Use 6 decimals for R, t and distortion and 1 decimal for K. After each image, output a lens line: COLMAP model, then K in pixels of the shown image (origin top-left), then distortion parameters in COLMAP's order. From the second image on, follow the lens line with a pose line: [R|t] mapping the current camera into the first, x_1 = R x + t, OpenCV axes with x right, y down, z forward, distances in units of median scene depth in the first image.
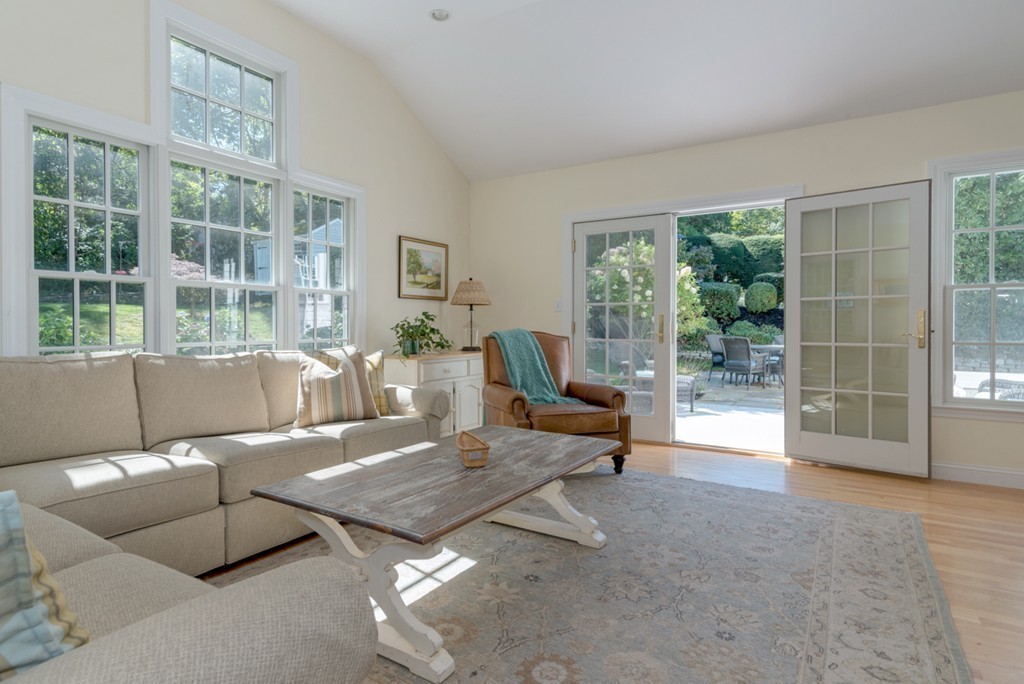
lens RADIAL K [[529.9, 0, 516.8], [0, 529.9, 333.0], [0, 0, 1]] dist [0.014326, 0.000350]
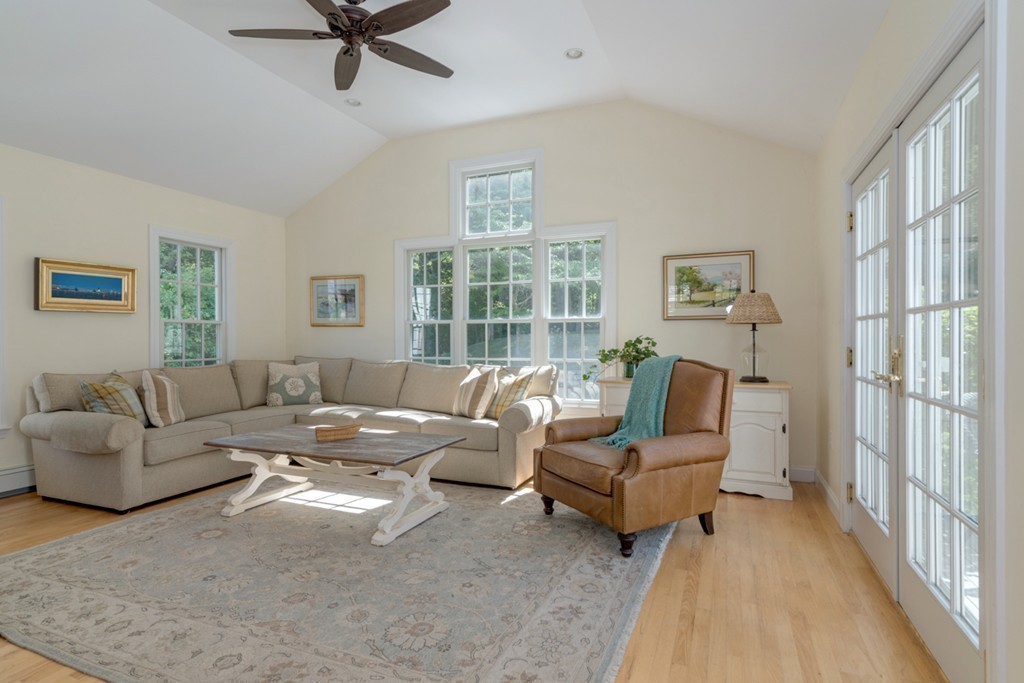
lens RADIAL K [[529.9, 0, 503.7], [0, 529.9, 340.9], [0, 0, 1]] dist [0.014326, 0.000350]
pose [[0.169296, -0.001118, -0.985565, 1.308950], [-0.013502, 0.999903, -0.003454, -0.040587], [0.985473, 0.013892, 0.169265, 1.042727]]
